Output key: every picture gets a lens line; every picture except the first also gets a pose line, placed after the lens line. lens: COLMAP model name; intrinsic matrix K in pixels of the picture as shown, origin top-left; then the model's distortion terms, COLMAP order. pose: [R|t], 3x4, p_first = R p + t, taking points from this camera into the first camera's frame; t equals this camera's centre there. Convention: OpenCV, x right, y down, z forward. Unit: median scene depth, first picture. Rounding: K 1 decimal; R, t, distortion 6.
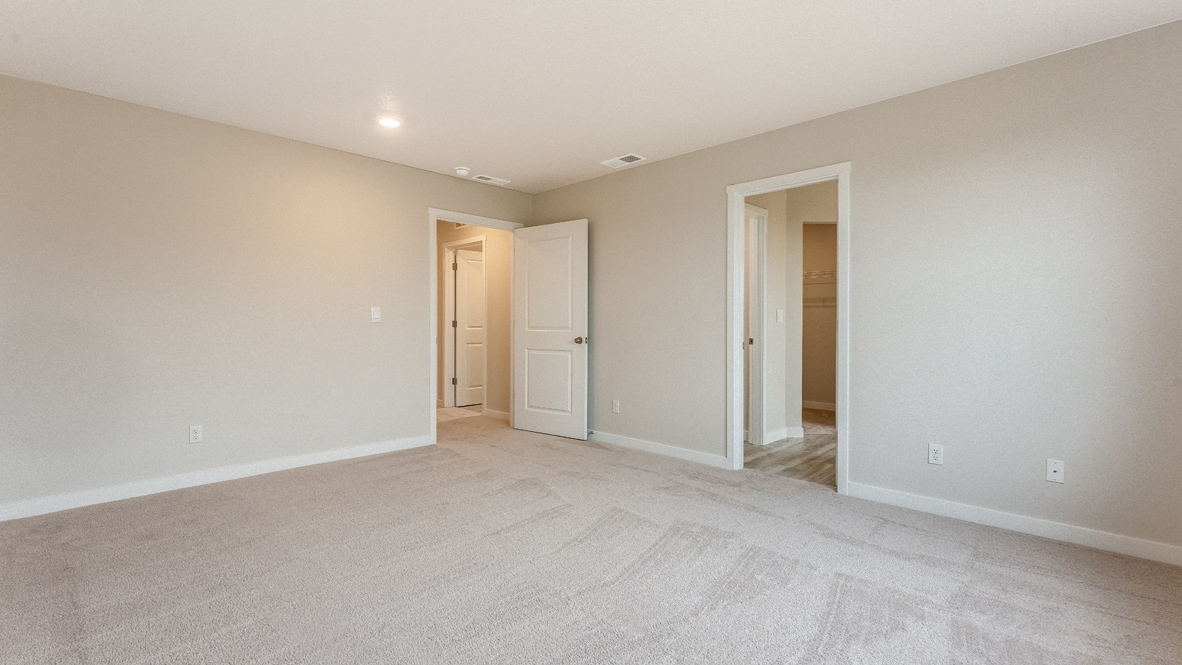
lens RADIAL K [[541.3, 0, 588.6], [0, 541.3, 326.8], [0, 0, 1]] dist [-0.003955, -0.000543]
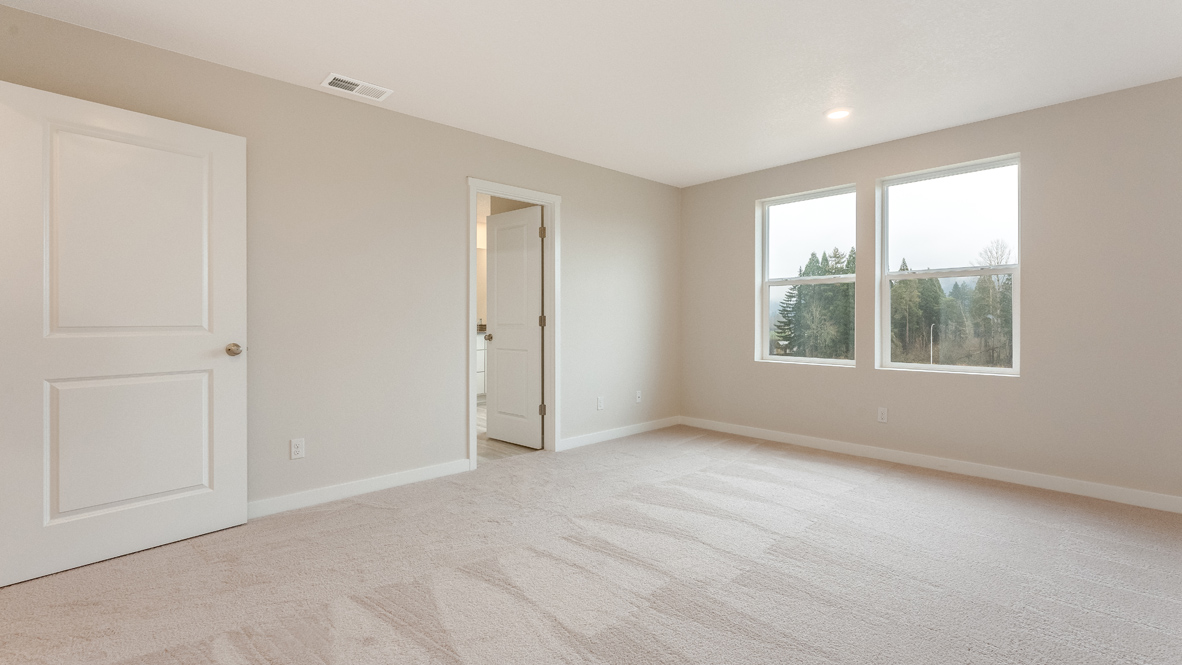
lens RADIAL K [[541.3, 0, 599.5], [0, 541.3, 321.0], [0, 0, 1]] dist [-0.003955, -0.000543]
pose [[0.017075, -0.000482, 0.999854, -0.654786], [0.011504, 0.999934, 0.000286, -0.000367], [-0.999788, 0.011497, 0.017079, 0.701347]]
